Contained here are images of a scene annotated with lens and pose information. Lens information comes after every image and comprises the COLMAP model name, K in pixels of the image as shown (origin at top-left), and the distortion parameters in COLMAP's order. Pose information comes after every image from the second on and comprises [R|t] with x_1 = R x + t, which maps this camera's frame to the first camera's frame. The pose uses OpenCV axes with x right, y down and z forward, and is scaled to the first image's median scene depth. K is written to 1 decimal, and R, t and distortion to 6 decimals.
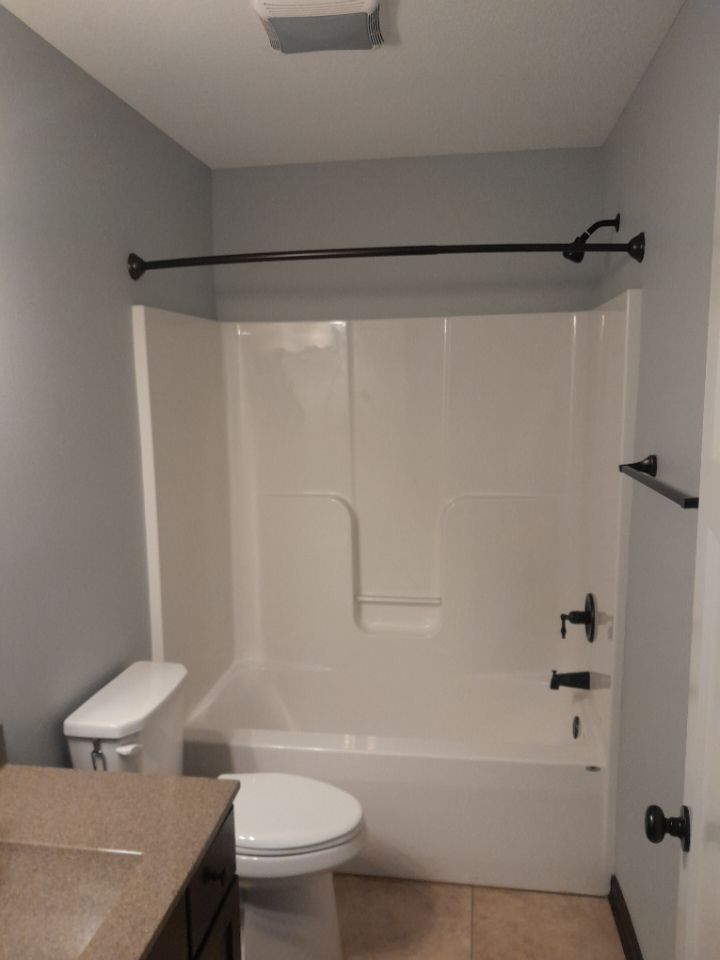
lens RADIAL K [[750.7, 0, 360.0], [0, 750.7, 480.0], [0, 0, 1]] dist [0.004547, 0.005329]
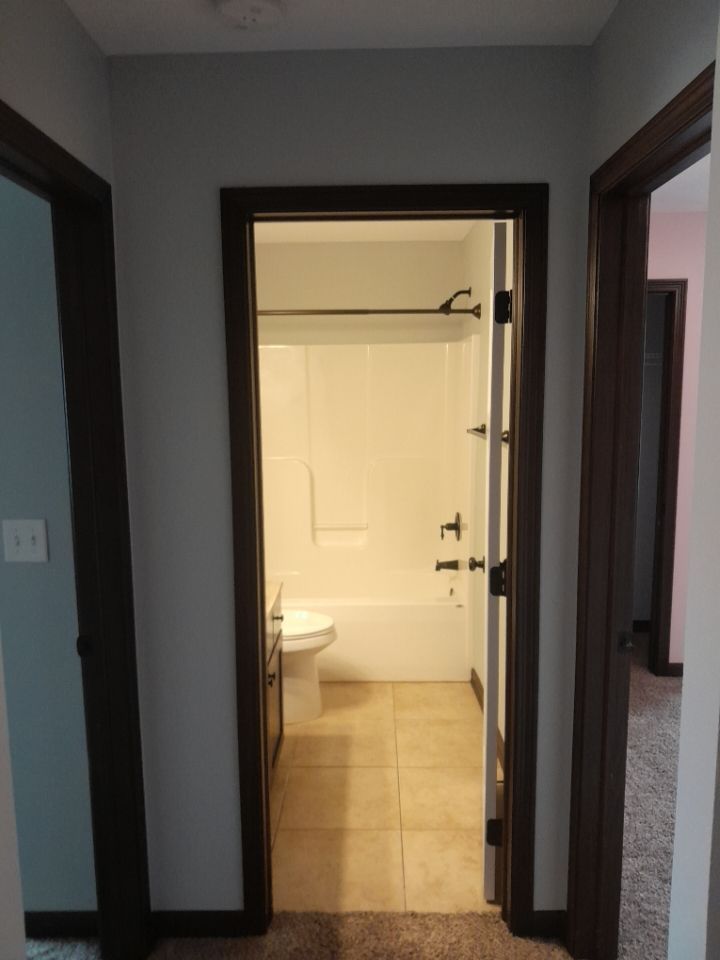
lens RADIAL K [[717.8, 0, 360.0], [0, 717.8, 480.0], [0, 0, 1]] dist [0.272949, 0.000928]
pose [[0.990715, -0.015329, 0.135090, -0.139863], [0.015354, 0.999882, 0.000854, 0.082637], [-0.135087, 0.001228, 0.990833, -0.628871]]
